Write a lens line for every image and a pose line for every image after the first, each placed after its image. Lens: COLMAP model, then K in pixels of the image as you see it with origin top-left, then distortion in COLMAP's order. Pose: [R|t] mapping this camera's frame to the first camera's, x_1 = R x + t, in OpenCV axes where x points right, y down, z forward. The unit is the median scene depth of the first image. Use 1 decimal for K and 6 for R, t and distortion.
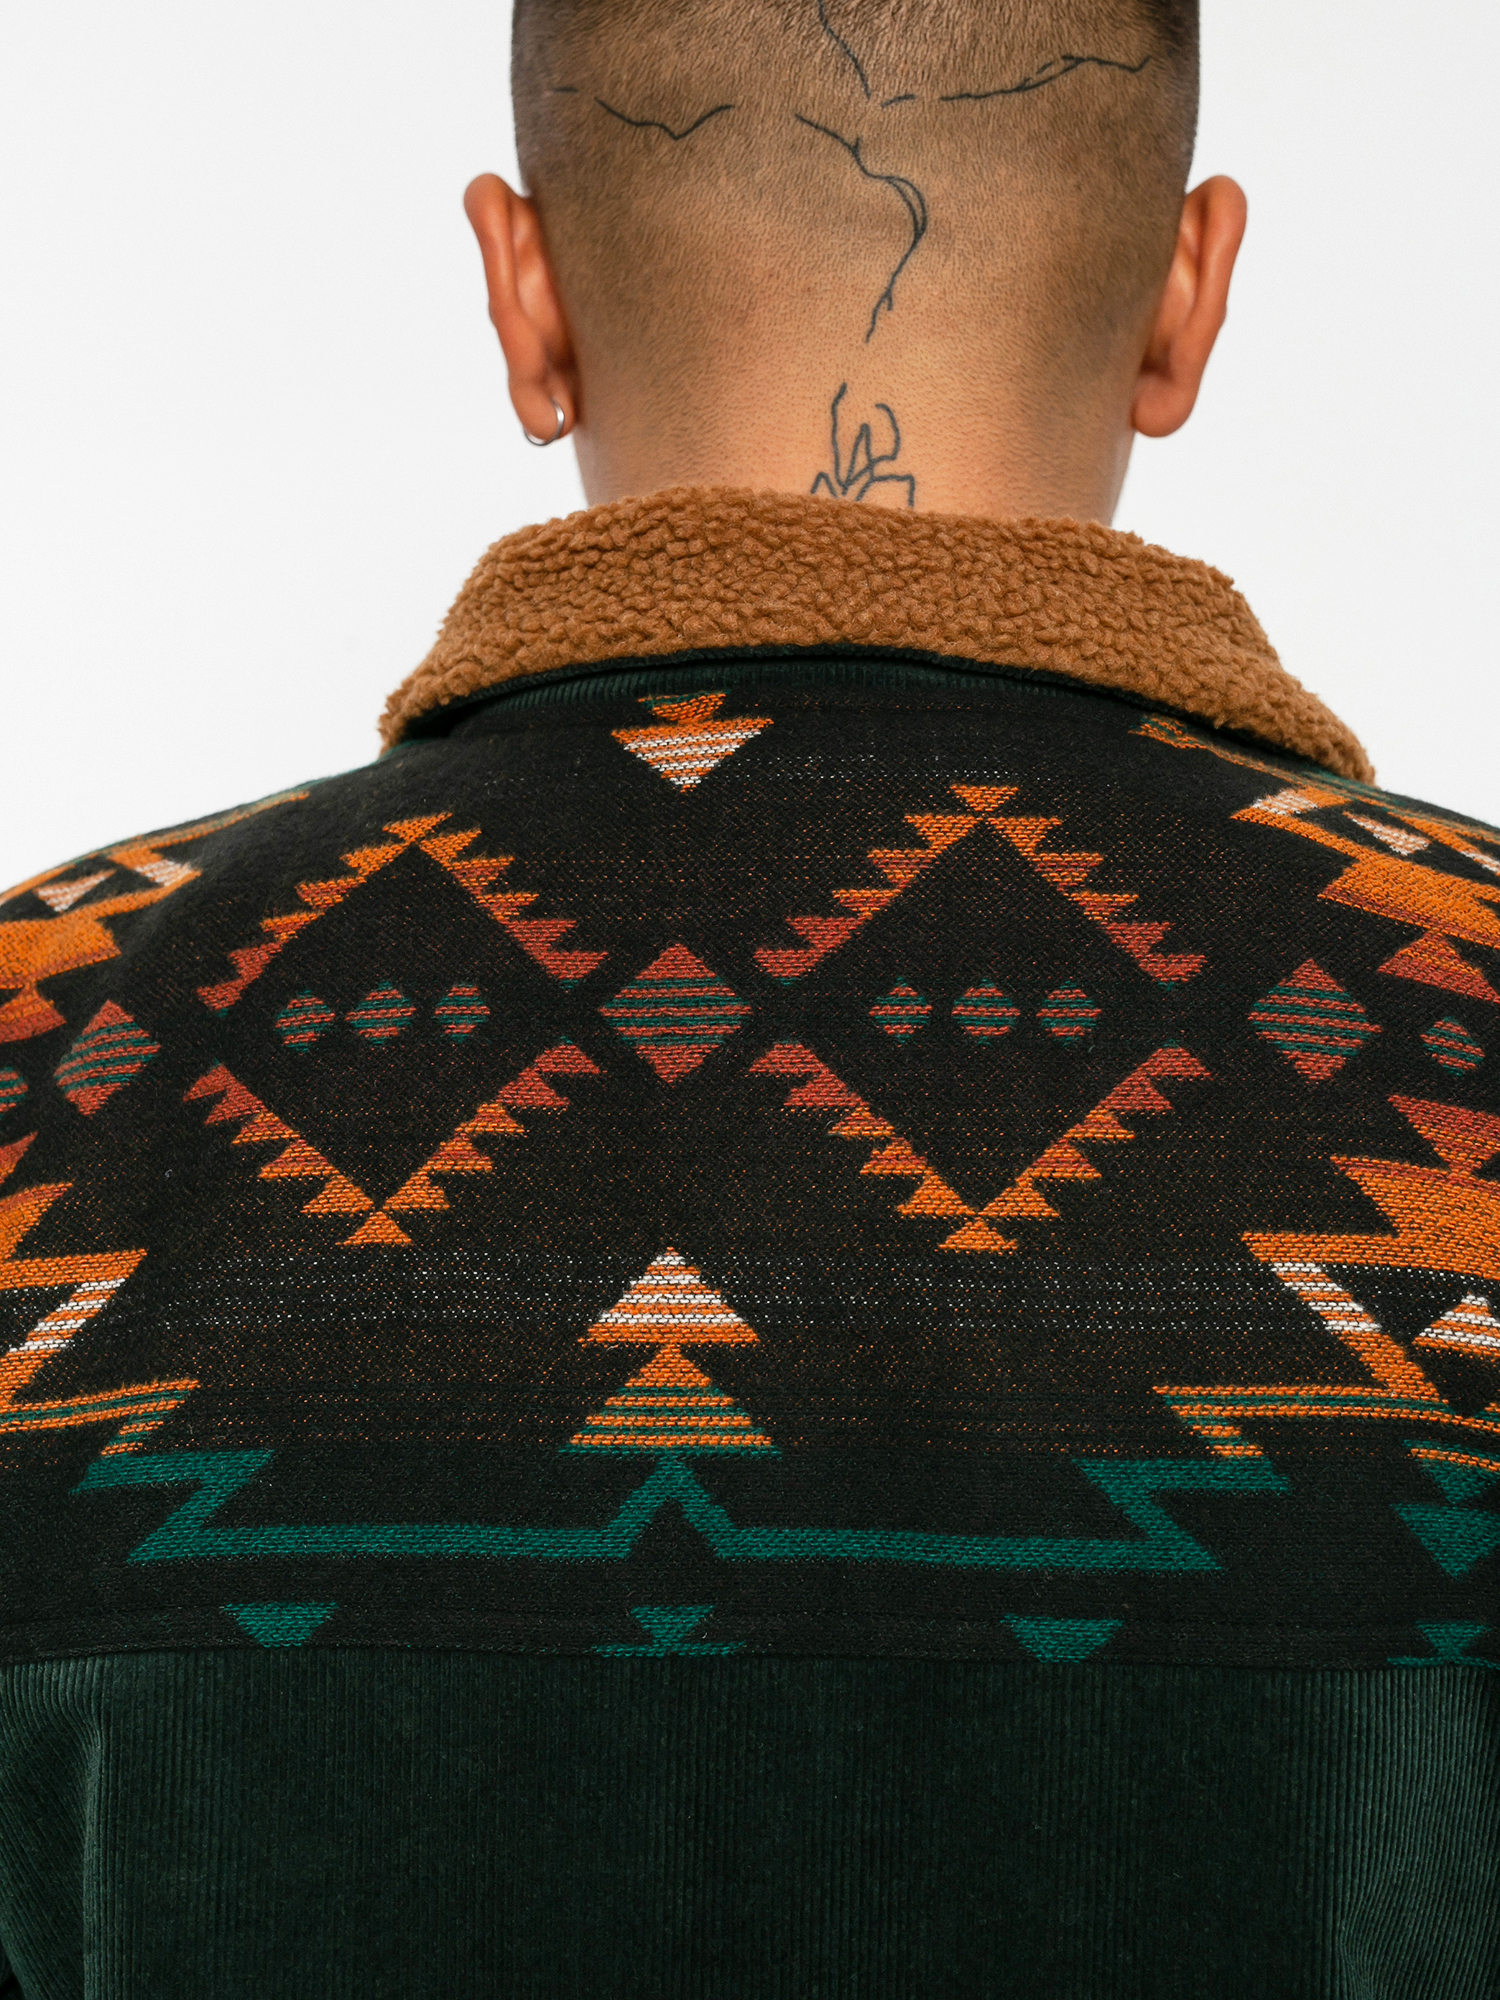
lens RADIAL K [[2789.5, 0, 743.1], [0, 2789.5, 1125.2], [0, 0, 1]] dist [0.071345, -0.017686]
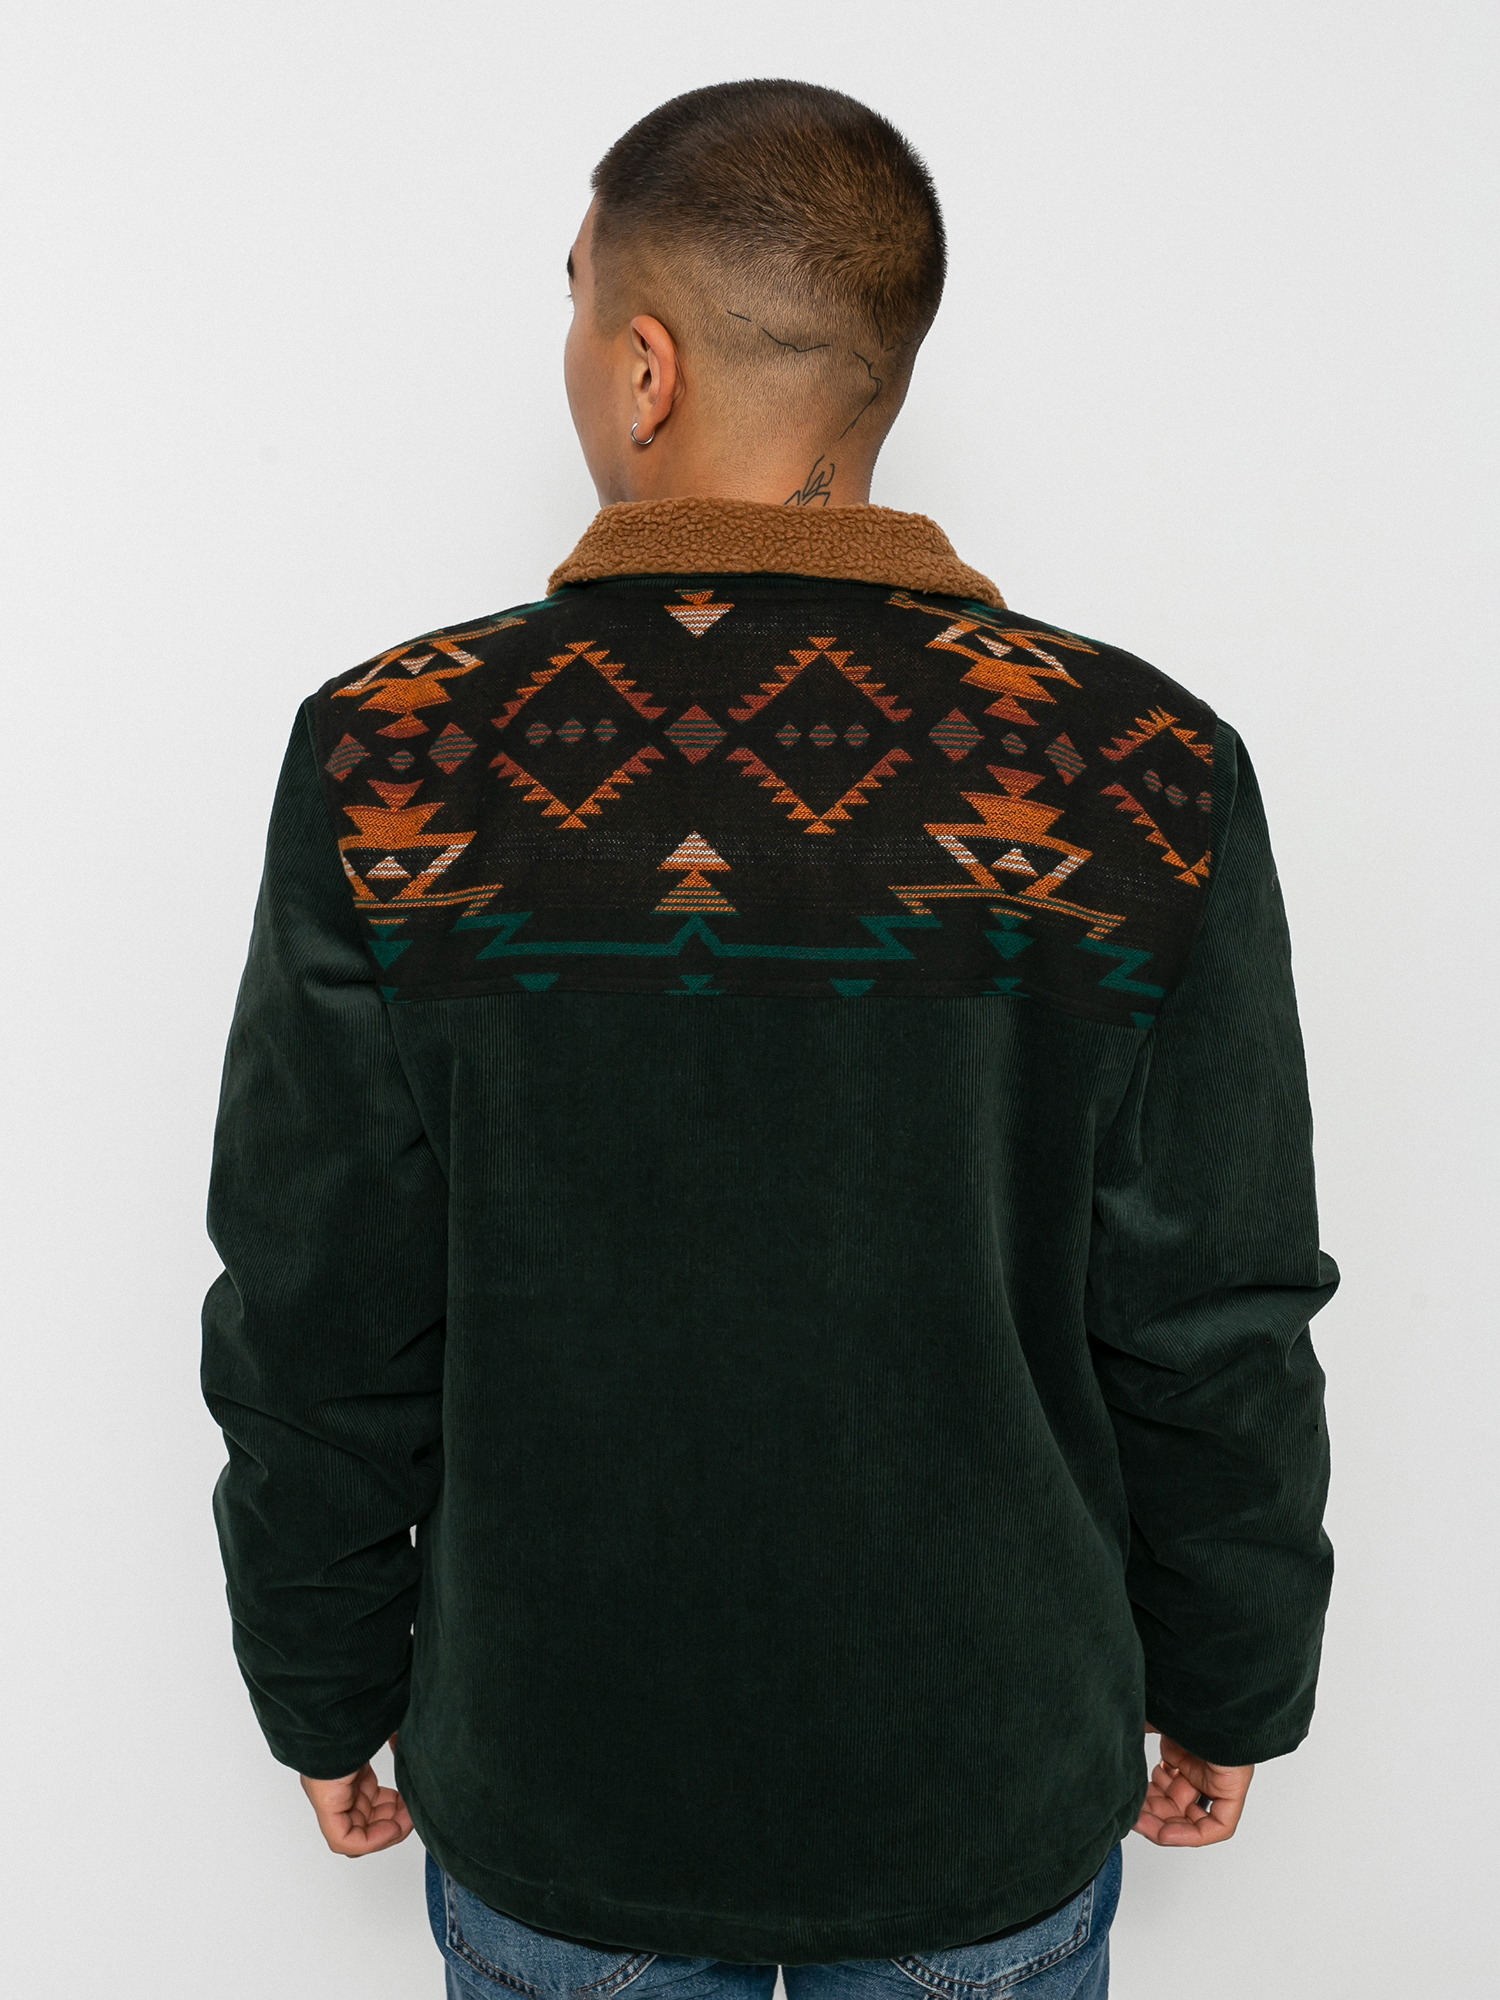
lens RADIAL K [[2816.1, 0, 750.0], [0, 2816.1, 1000.0], [0, 0, 1]] dist [-0.001380, -0.004067]
pose [[0.998387, -0.008495, 0.056139, -0.115210], [-0.001144, 0.985531, 0.169490, -0.225121], [-0.056767, -0.169281, 0.983932, -1.440048]]
